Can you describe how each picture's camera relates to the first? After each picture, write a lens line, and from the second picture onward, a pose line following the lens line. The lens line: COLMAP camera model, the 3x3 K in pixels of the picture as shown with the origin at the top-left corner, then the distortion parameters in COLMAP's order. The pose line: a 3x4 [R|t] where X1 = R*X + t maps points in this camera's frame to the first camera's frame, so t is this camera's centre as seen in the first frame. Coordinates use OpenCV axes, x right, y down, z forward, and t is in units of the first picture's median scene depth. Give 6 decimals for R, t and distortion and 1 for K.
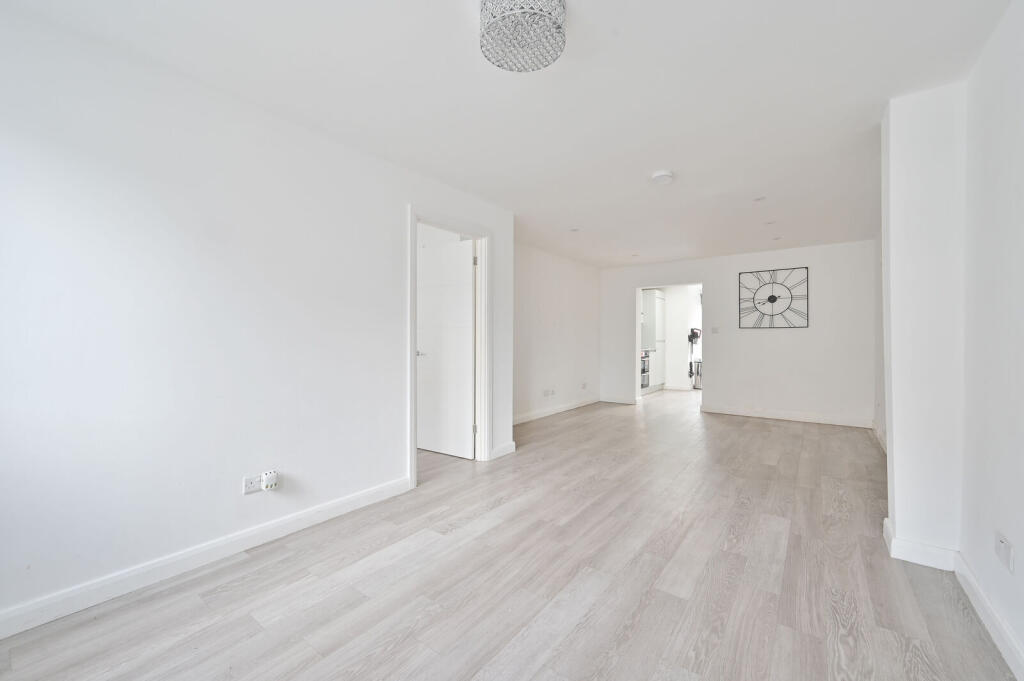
lens RADIAL K [[429.4, 0, 511.3], [0, 429.4, 336.8], [0, 0, 1]] dist [0.002780, 0.000073]
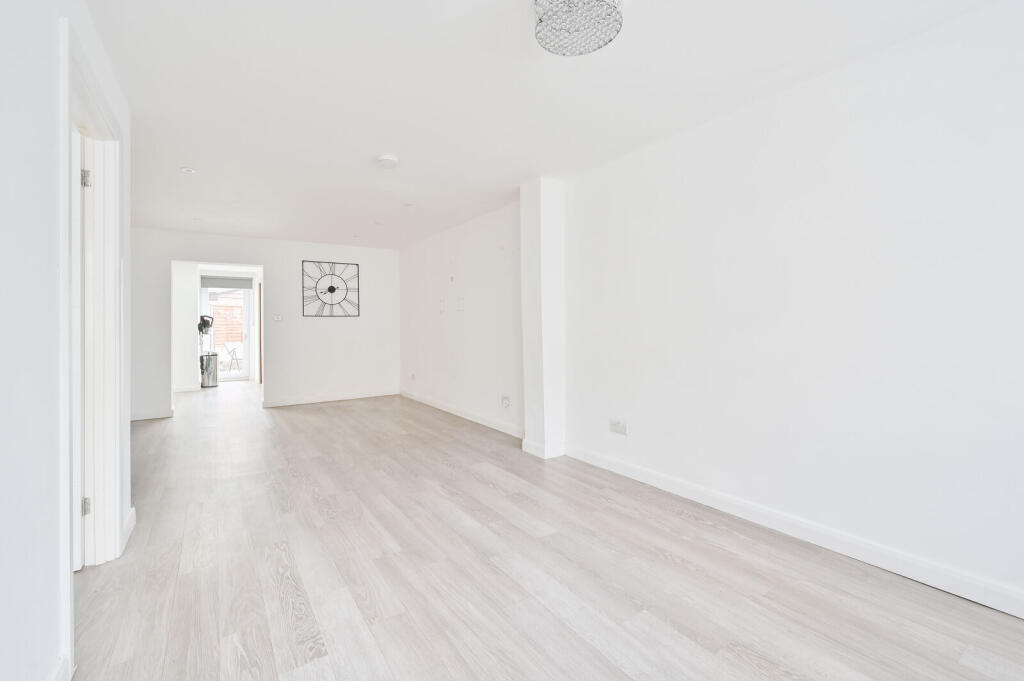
lens RADIAL K [[429.4, 0, 512.6], [0, 429.4, 320.3], [0, 0, 1]] dist [0.002780, 0.000073]
pose [[0.317114, 0.003907, 0.948379, -0.411265], [0.008345, 0.999941, -0.006909, 0.000729], [-0.948351, 0.010105, 0.317063, 0.356471]]
